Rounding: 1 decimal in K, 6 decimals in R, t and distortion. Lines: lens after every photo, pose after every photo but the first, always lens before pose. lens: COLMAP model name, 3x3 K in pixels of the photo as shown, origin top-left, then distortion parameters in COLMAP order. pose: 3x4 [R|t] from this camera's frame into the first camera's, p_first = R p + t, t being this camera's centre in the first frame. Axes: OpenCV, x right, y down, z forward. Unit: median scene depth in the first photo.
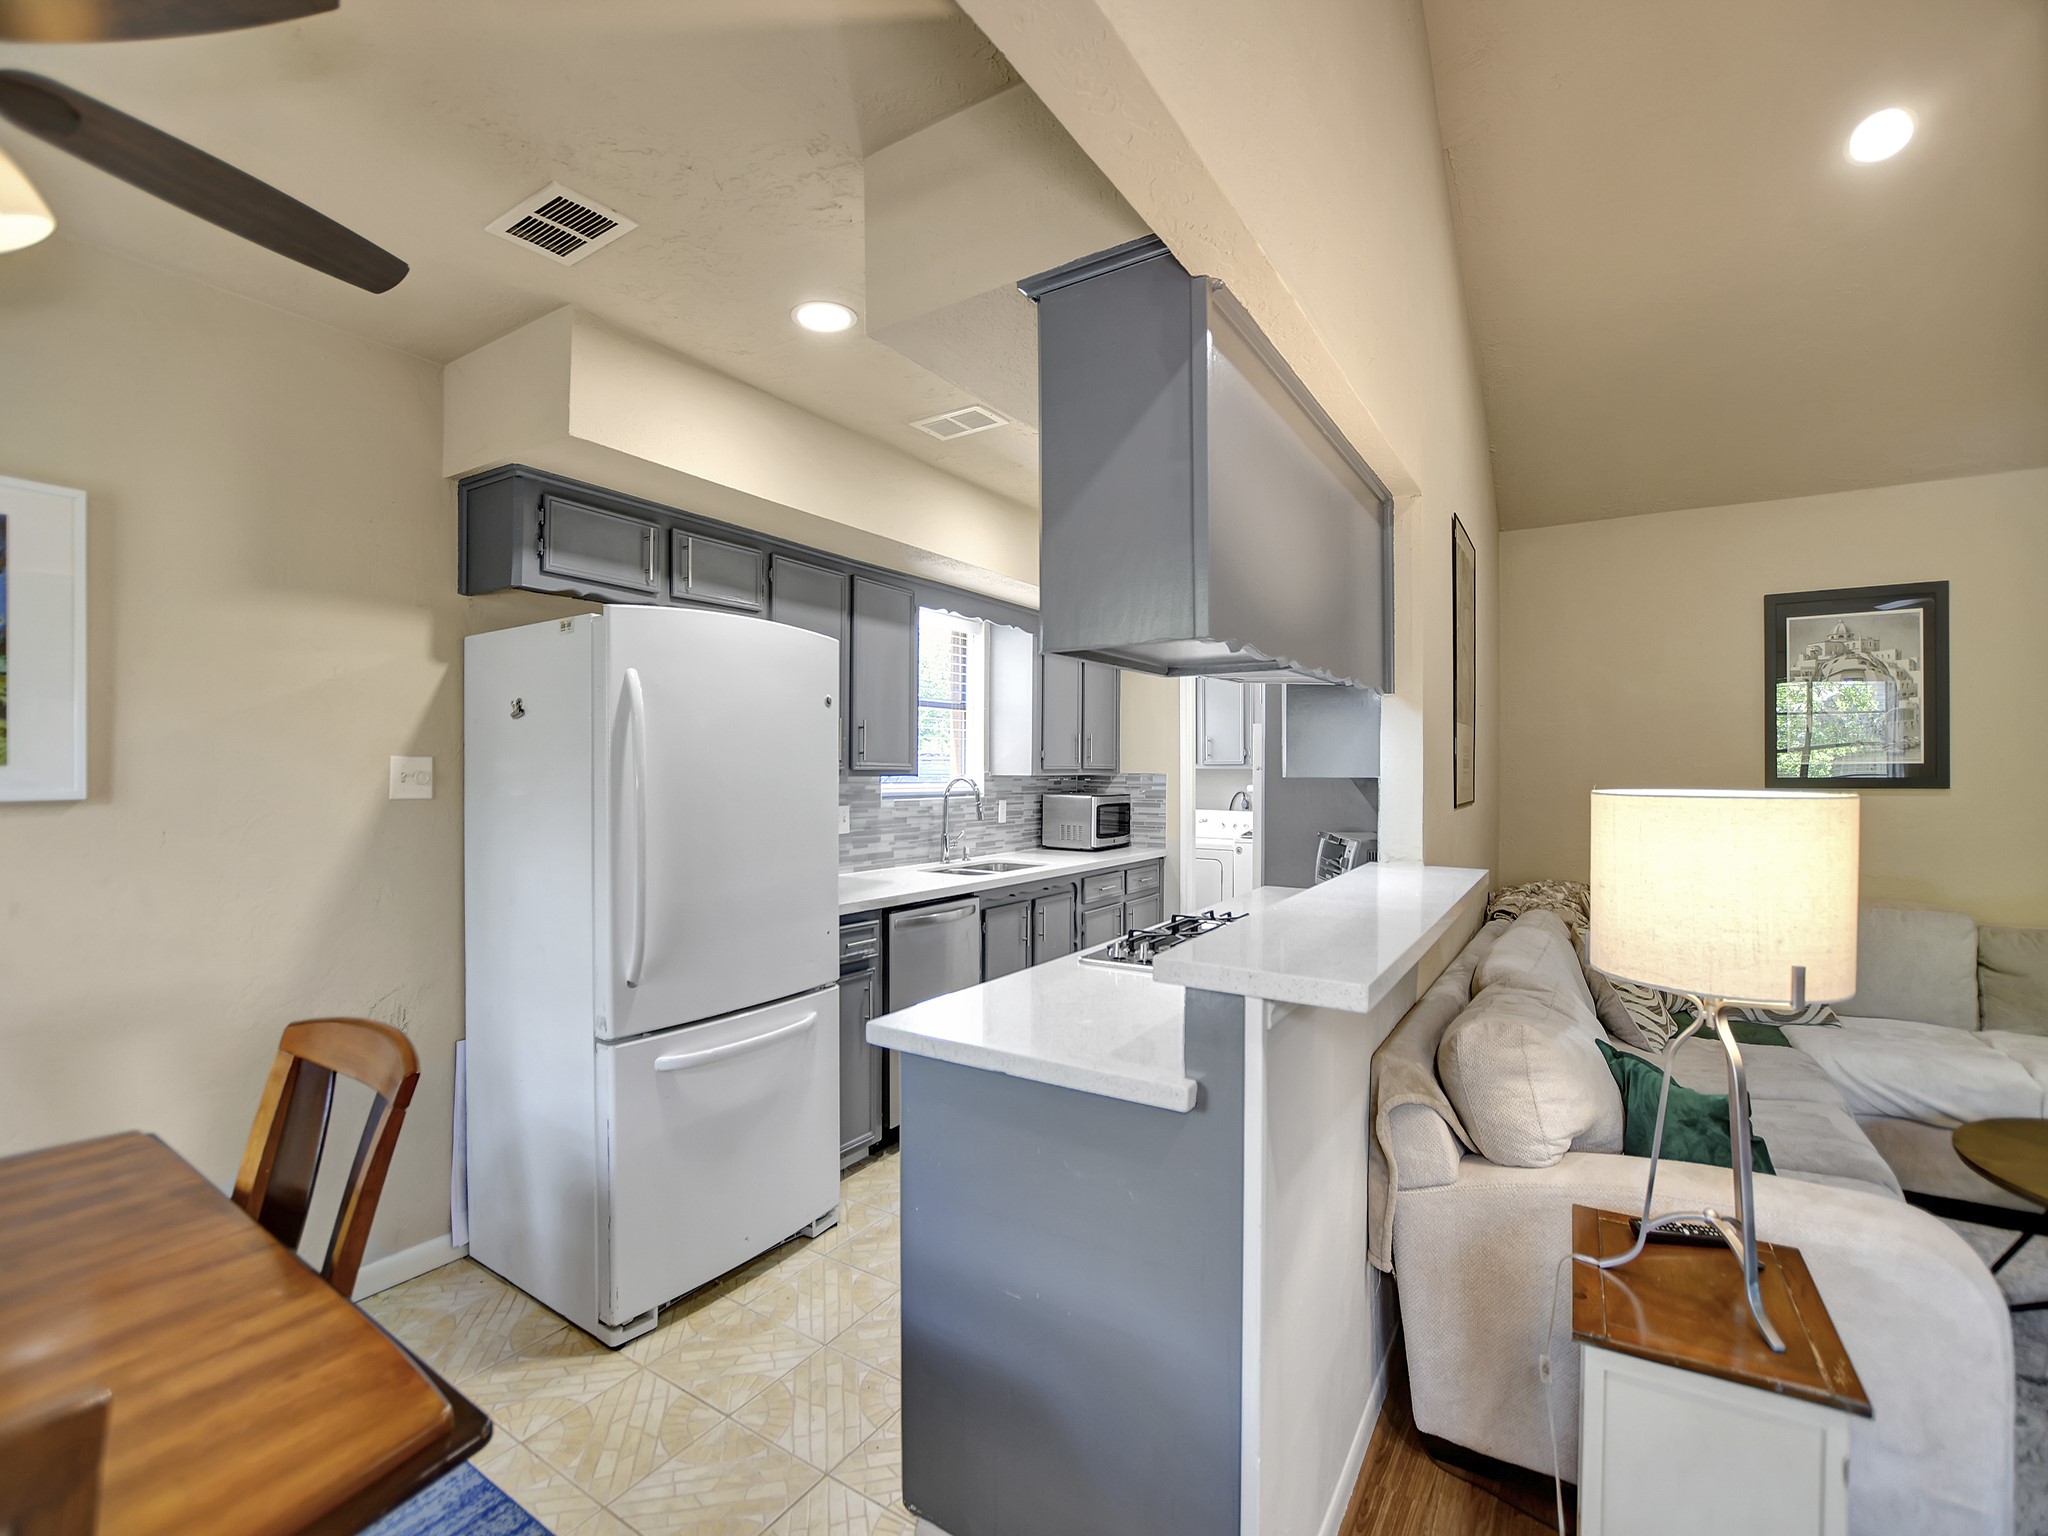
lens RADIAL K [[913.0, 0, 1016.9], [0, 913.0, 775.2], [0, 0, 1]] dist [-0.027102, 0.000904]
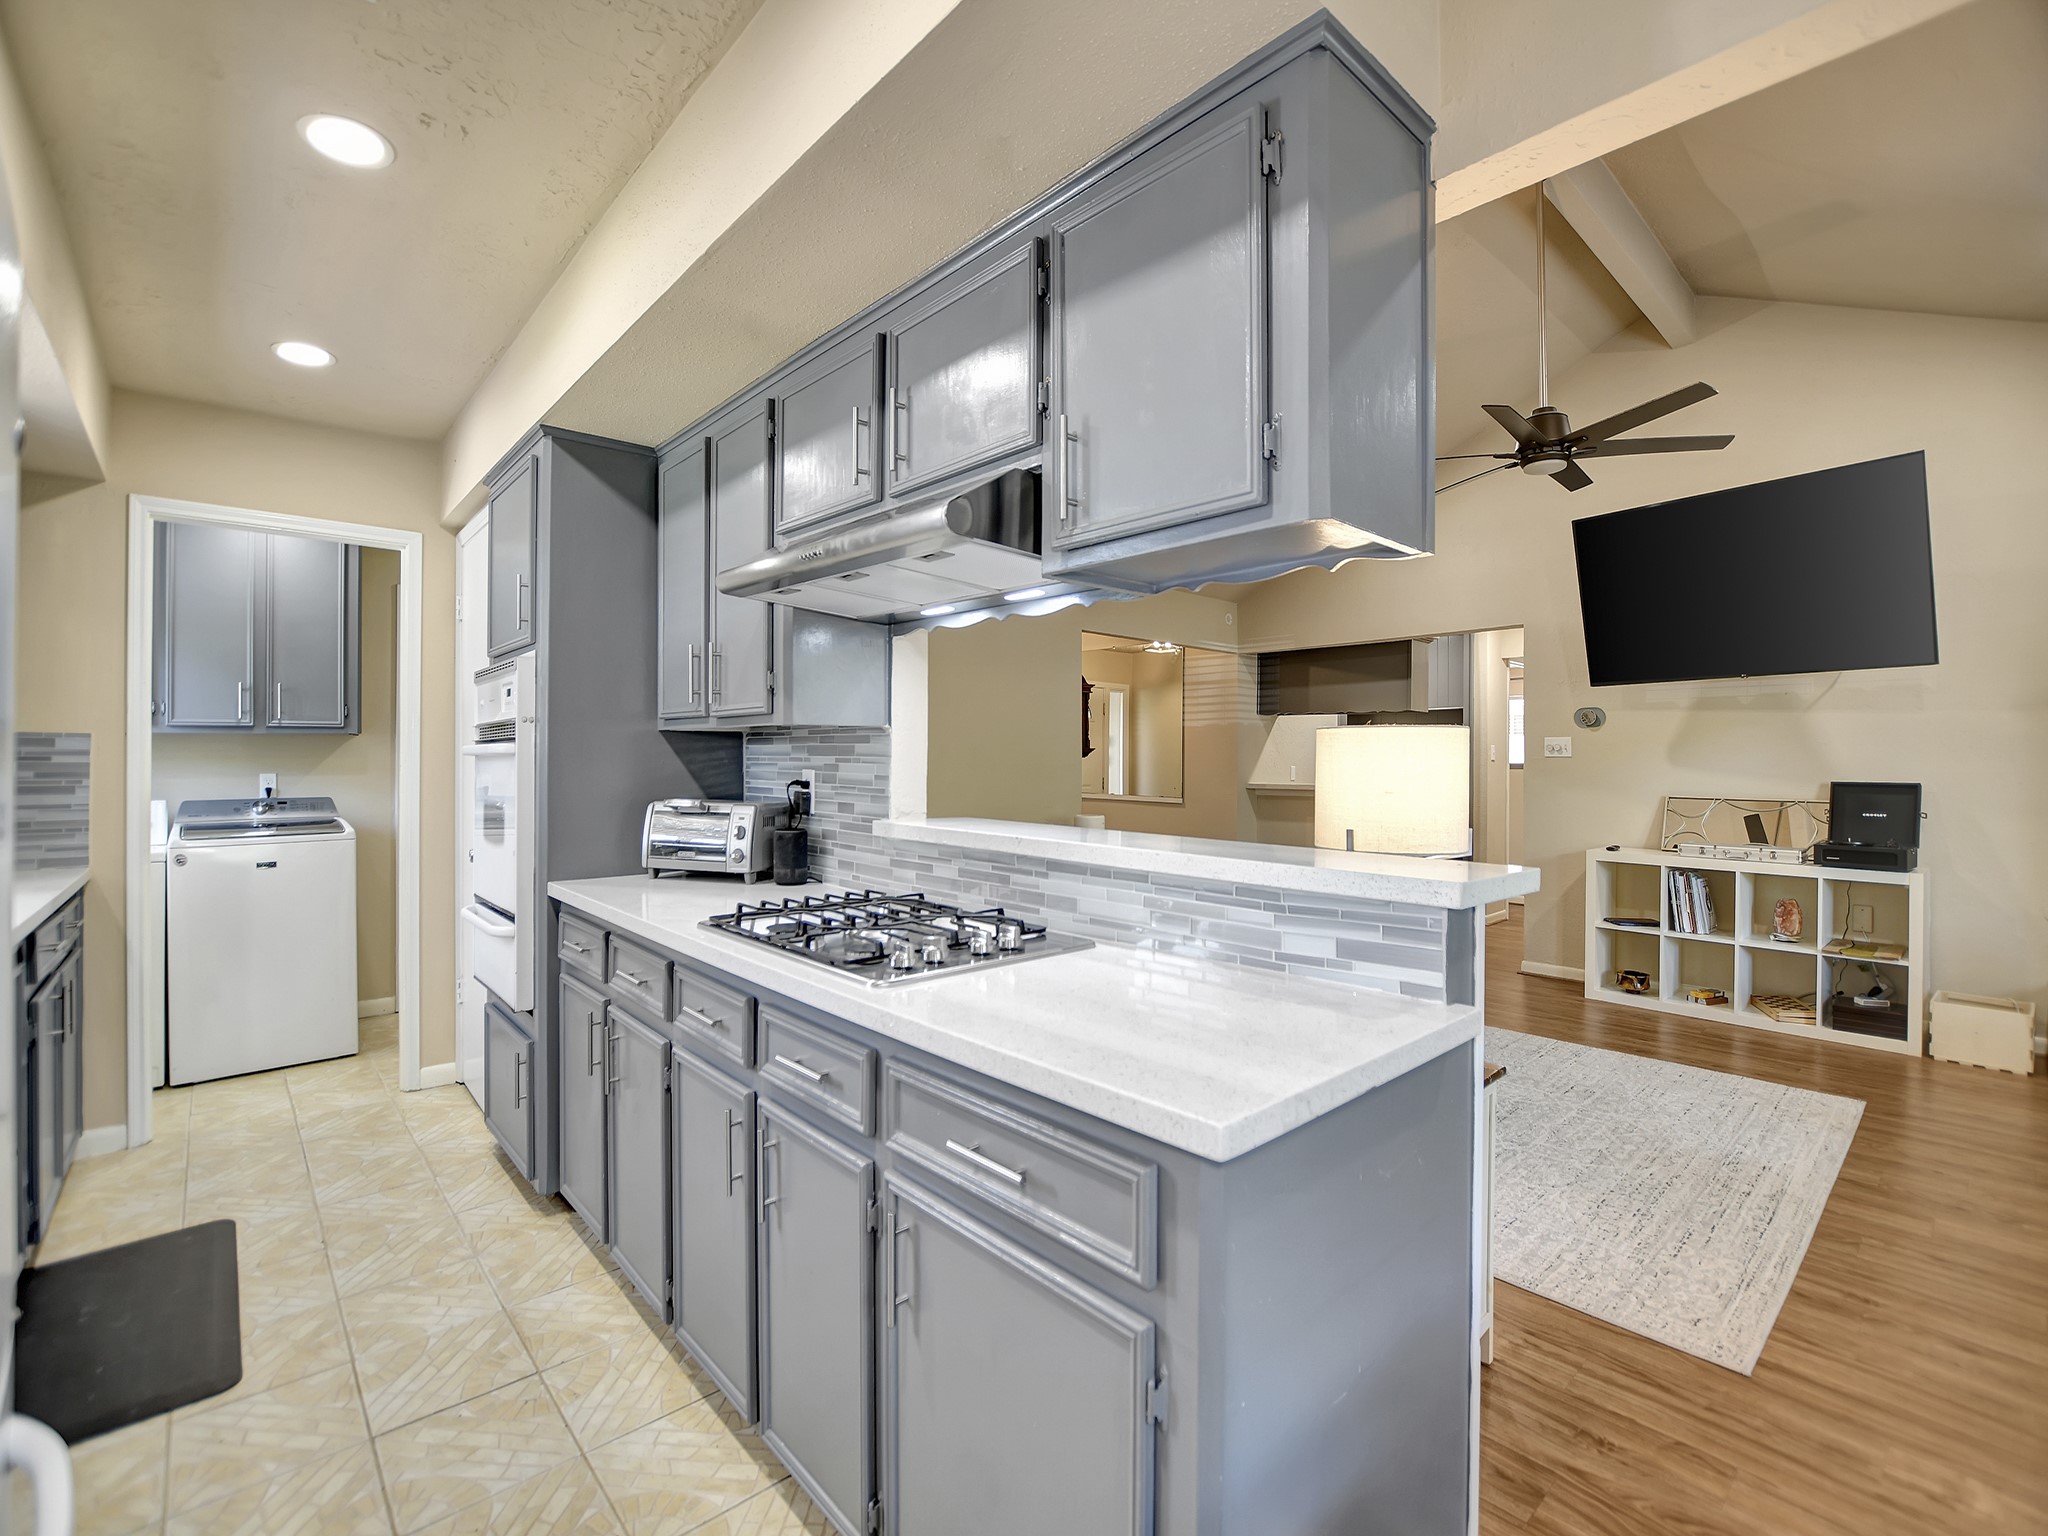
lens RADIAL K [[913.0, 0, 1035.7], [0, 913.0, 758.7], [0, 0, 1]] dist [-0.027102, 0.000904]
pose [[0.252909, 0.001189, 0.967489, -0.317211], [0.004064, 0.999989, -0.002291, 0.026785], [-0.967482, 0.004511, 0.252901, 0.438197]]
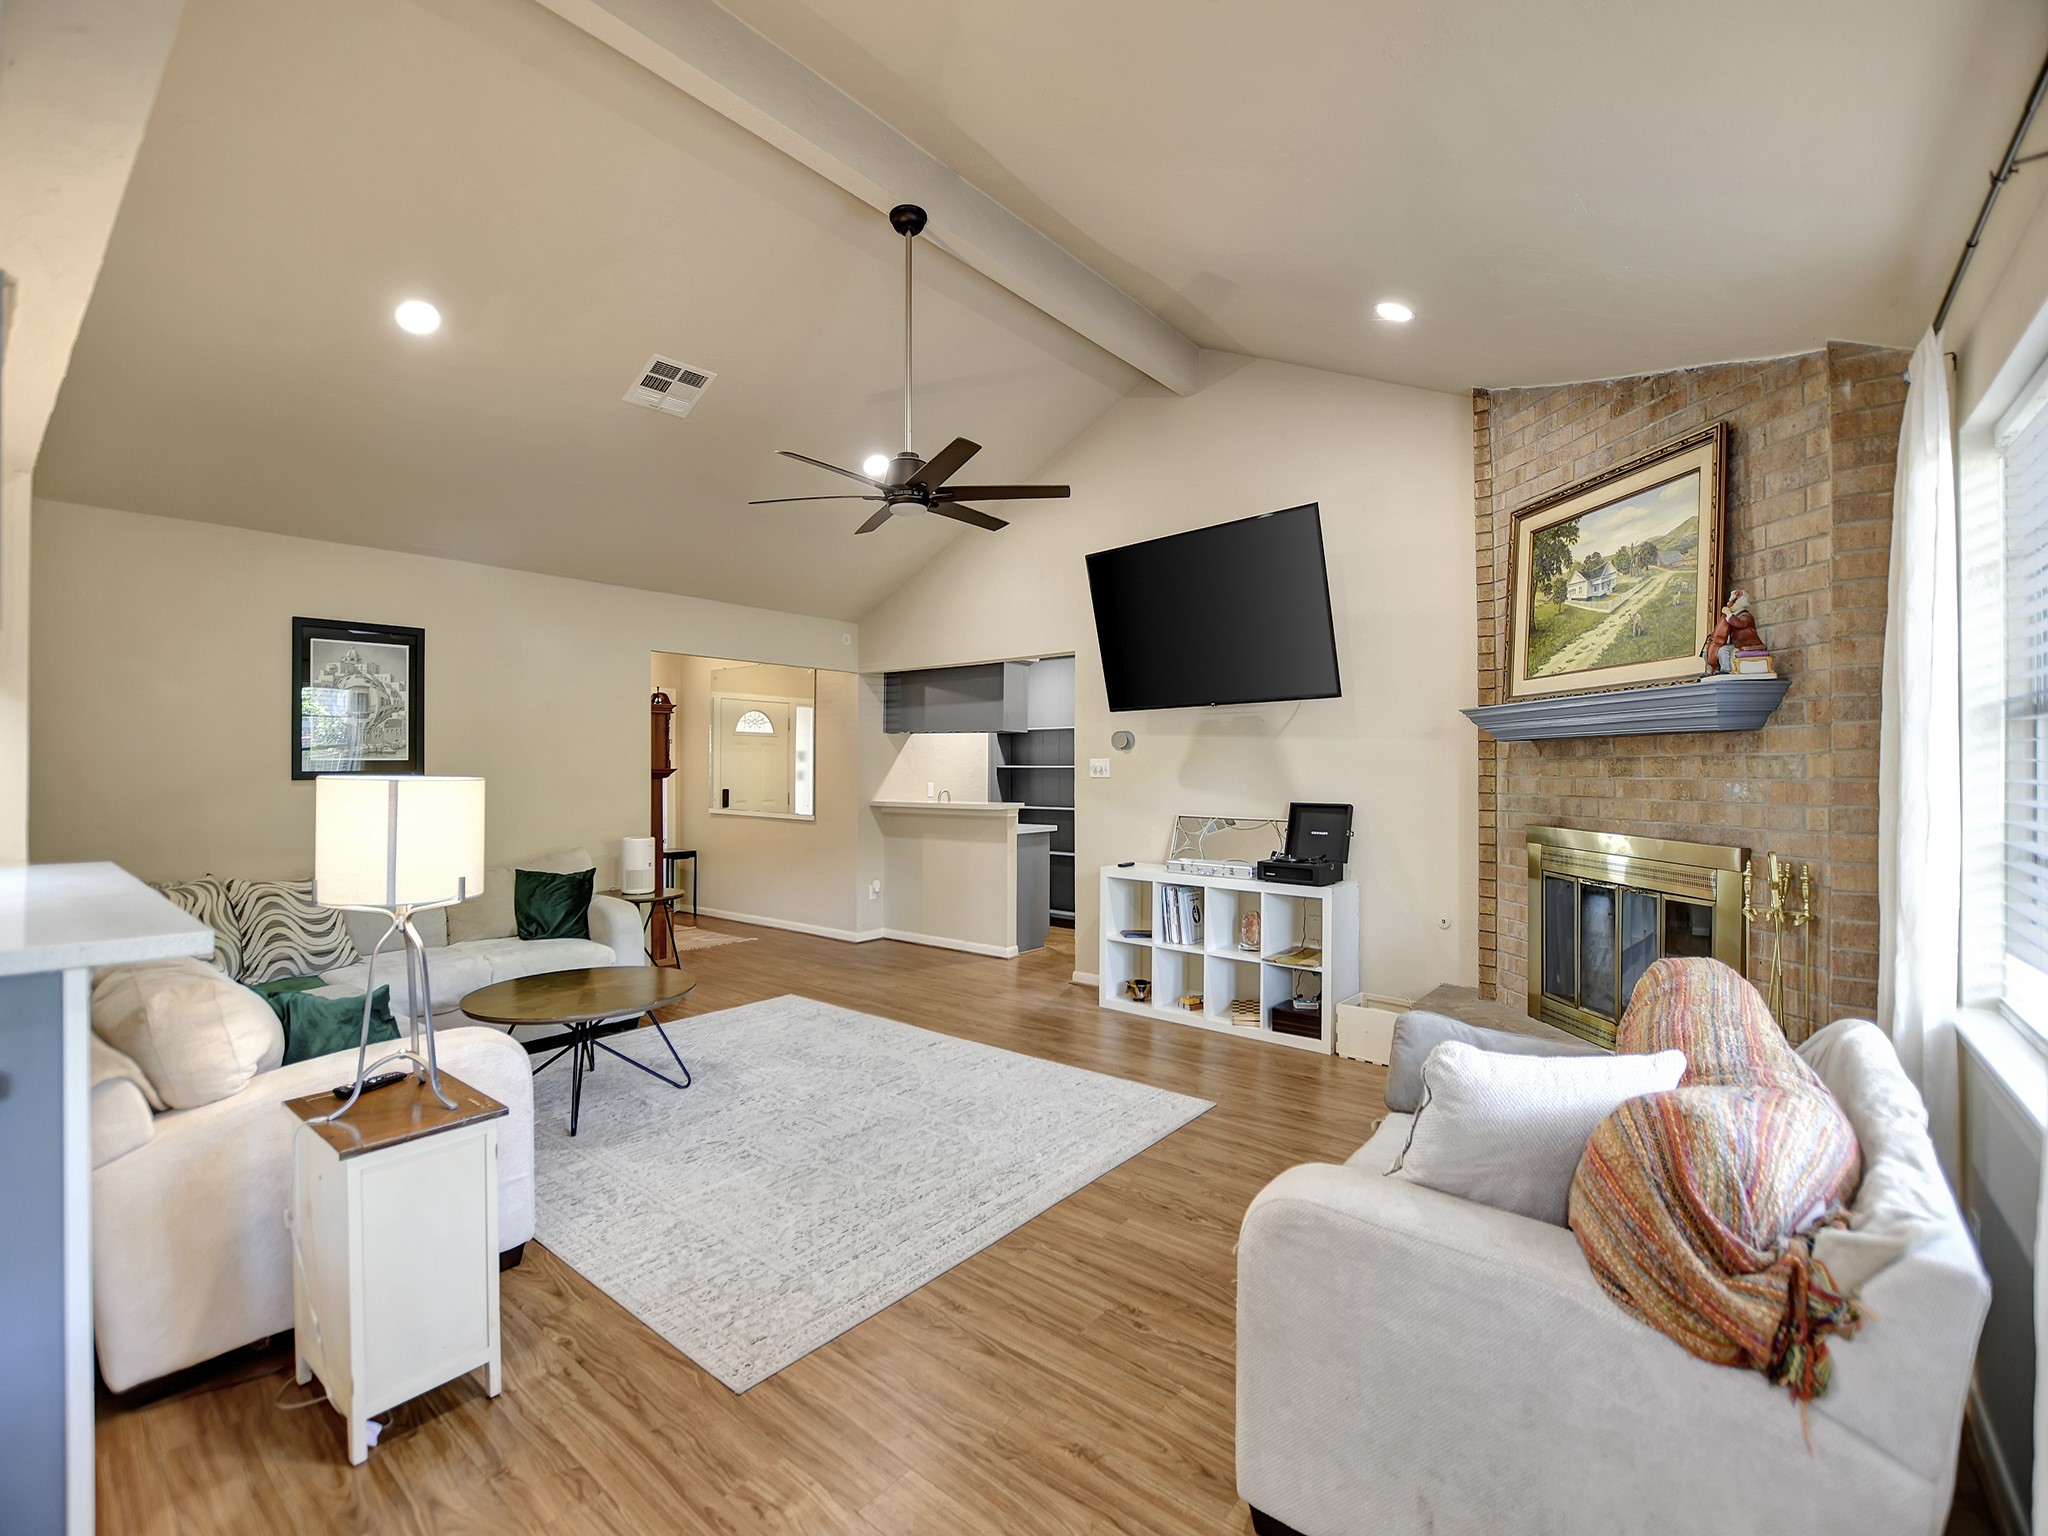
lens RADIAL K [[913.0, 0, 1043.0], [0, 913.0, 757.7], [0, 0, 1]] dist [-0.027102, 0.000904]
pose [[0.096783, 0.008553, 0.995269, -0.242945], [0.007289, 0.999930, -0.009302, 0.002958], [-0.995279, 0.008154, 0.096714, -0.092346]]
